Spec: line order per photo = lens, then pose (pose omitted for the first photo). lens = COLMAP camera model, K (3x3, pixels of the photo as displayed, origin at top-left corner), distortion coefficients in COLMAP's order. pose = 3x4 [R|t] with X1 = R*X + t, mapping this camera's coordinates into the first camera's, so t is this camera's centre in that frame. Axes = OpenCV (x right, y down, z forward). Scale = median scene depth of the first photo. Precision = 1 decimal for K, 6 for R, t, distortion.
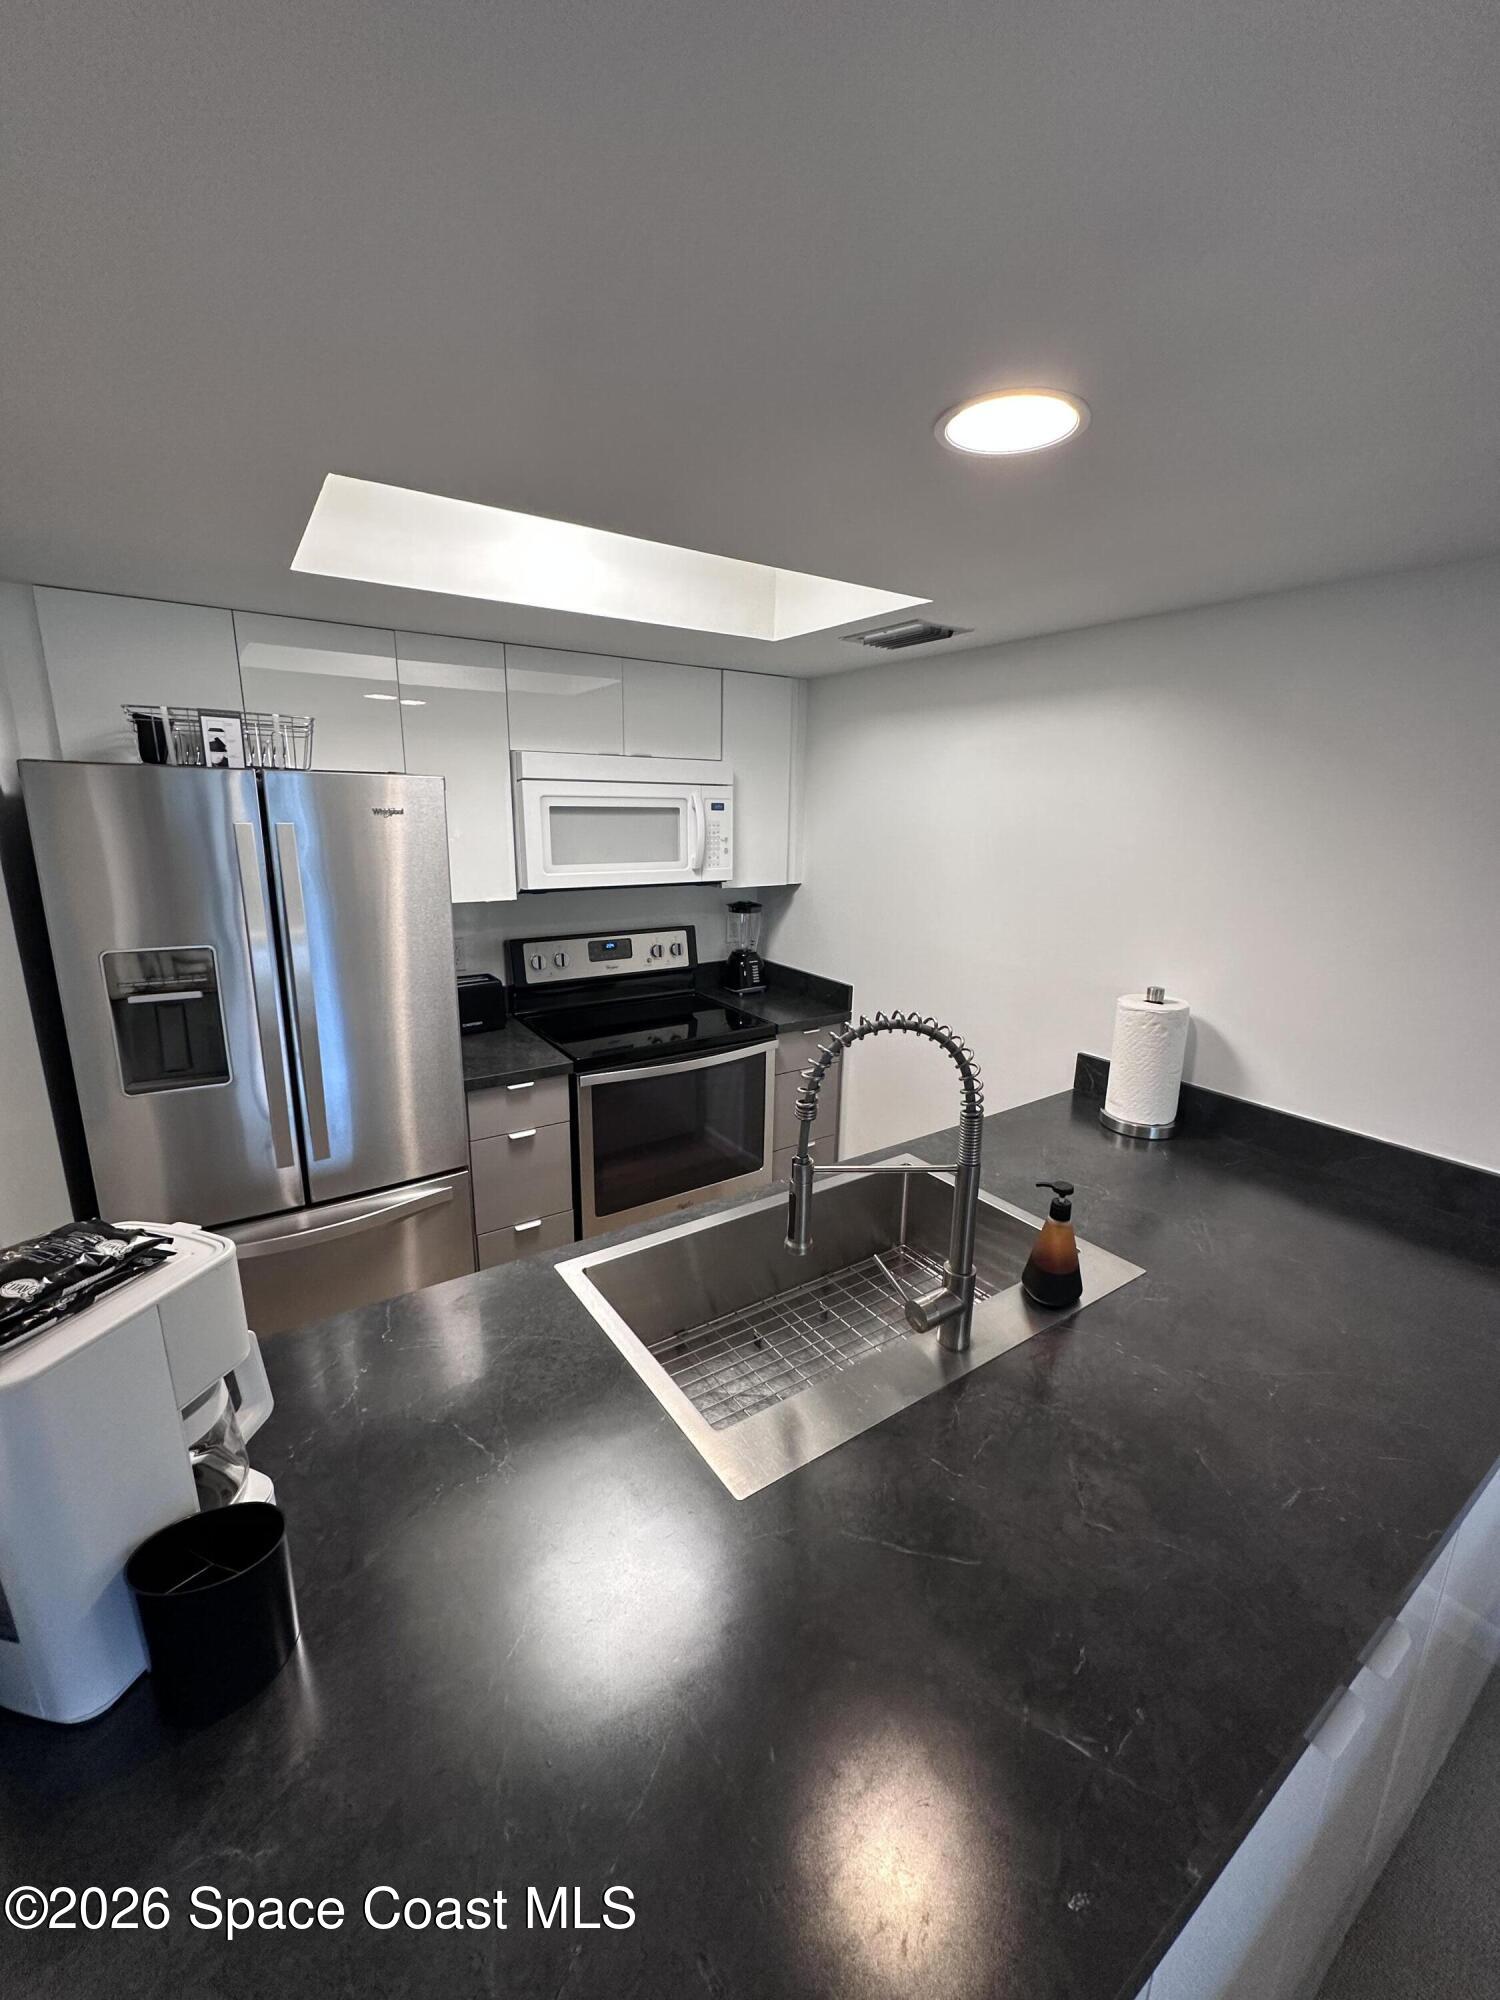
lens RADIAL K [[793.7, 0, 743.6], [0, 793.7, 996.8], [0, 0, 1]] dist [-0.002885, -0.000112]
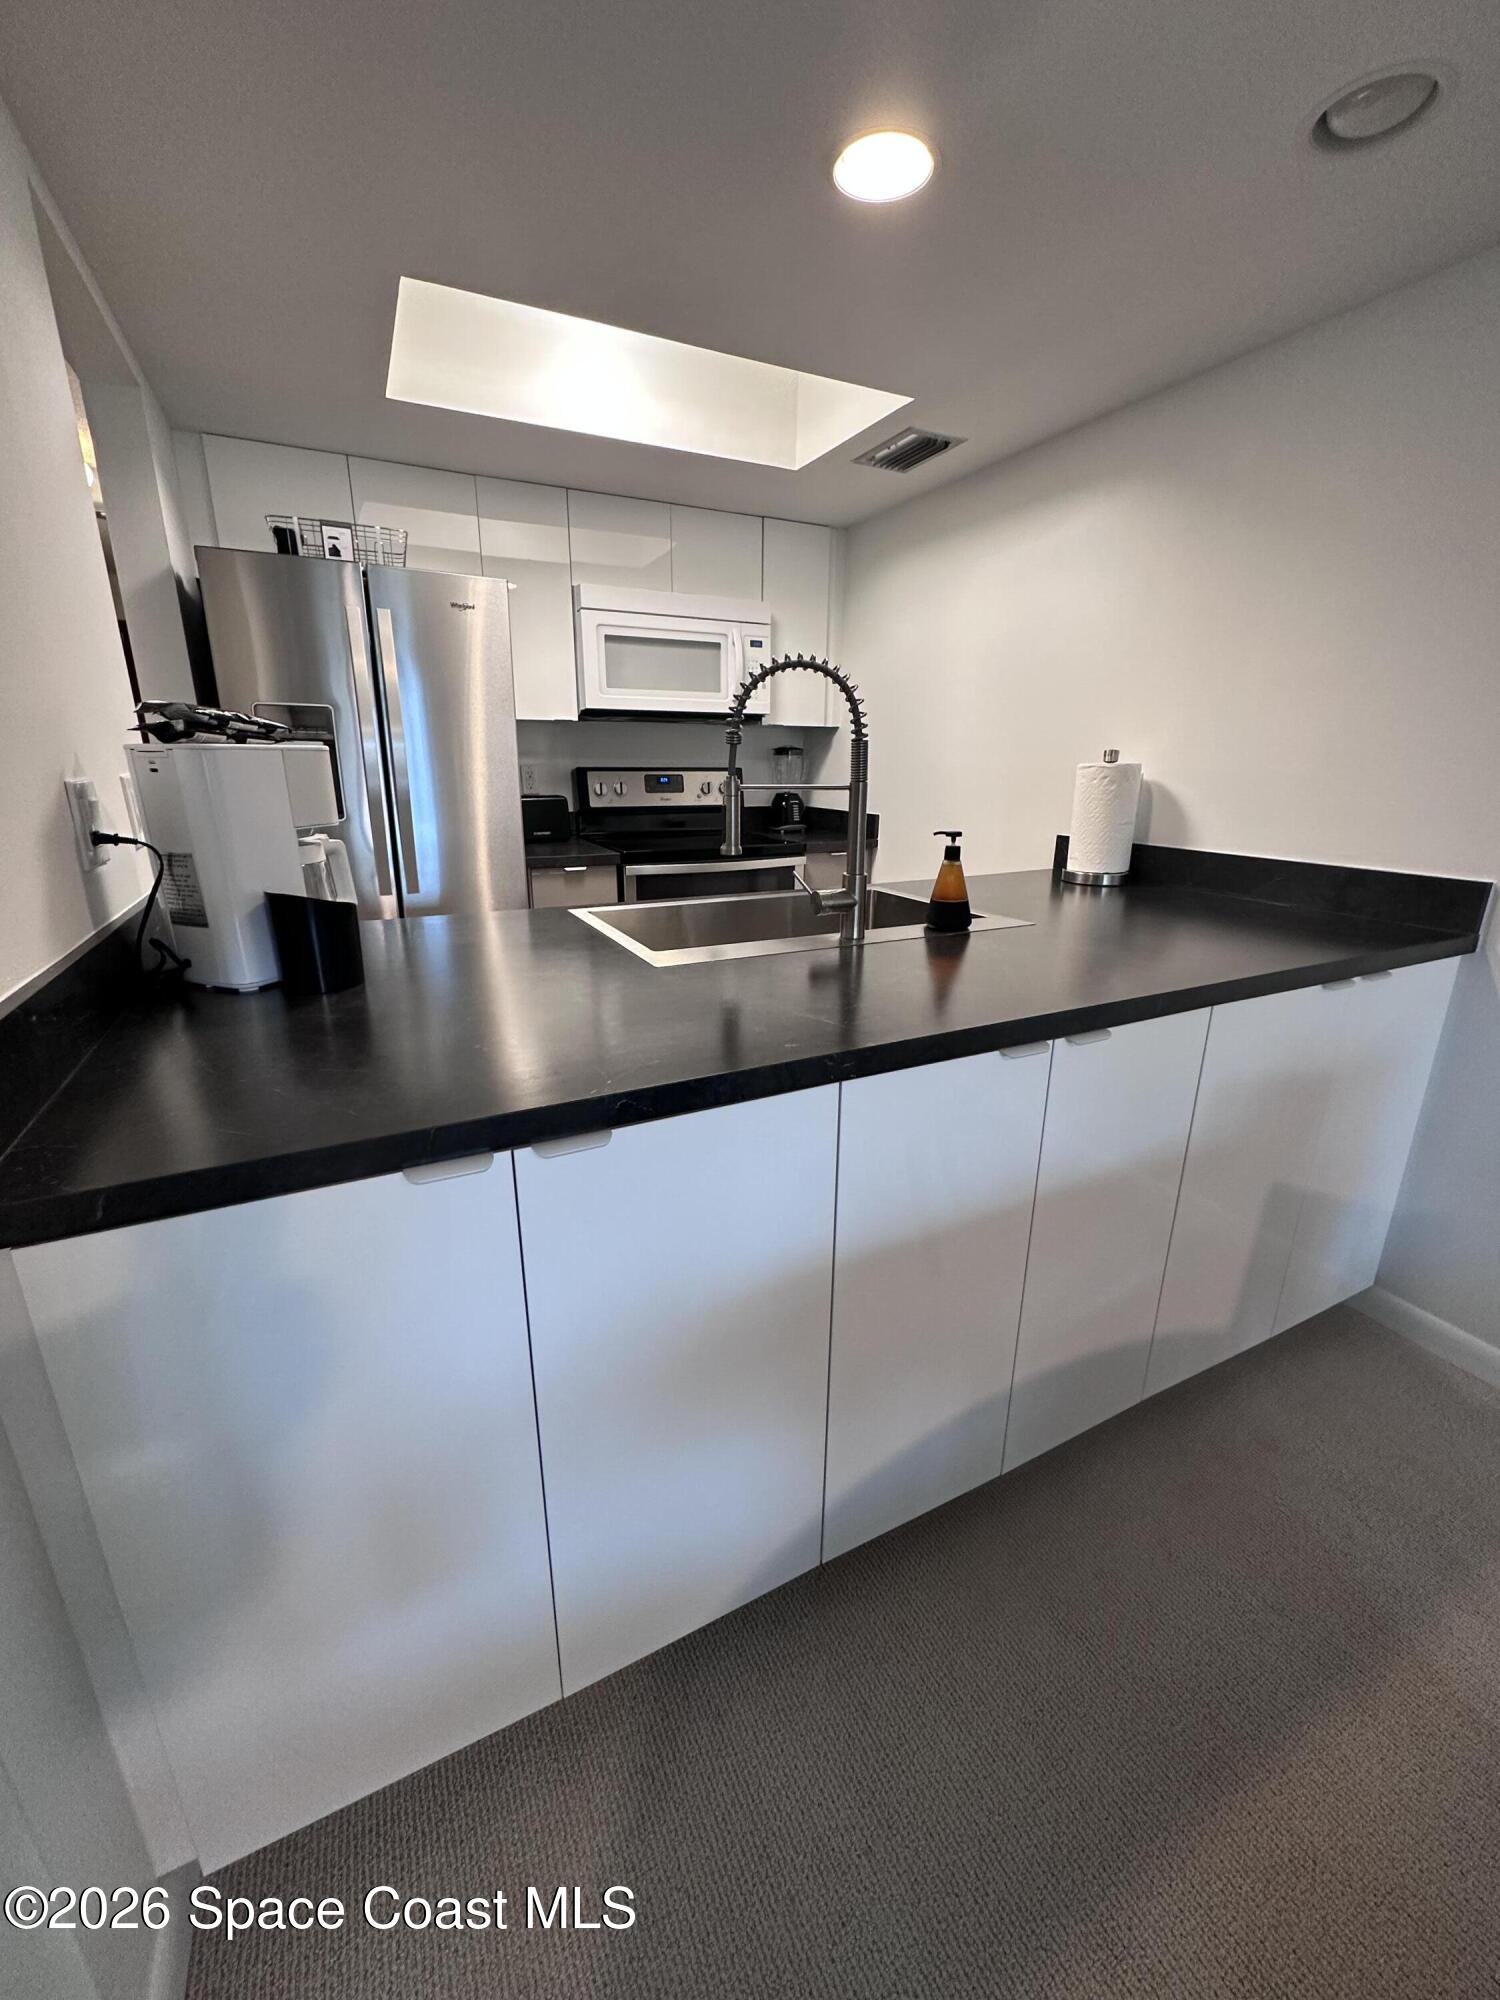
lens RADIAL K [[793.7, 0, 744.5], [0, 793.7, 991.7], [0, 0, 1]] dist [-0.002885, -0.000112]
pose [[0.991401, 0.028031, -0.127821, 0.126266], [-0.021736, 0.998494, 0.050380, 0.227172], [0.129040, -0.047168, 0.990517, -0.154250]]
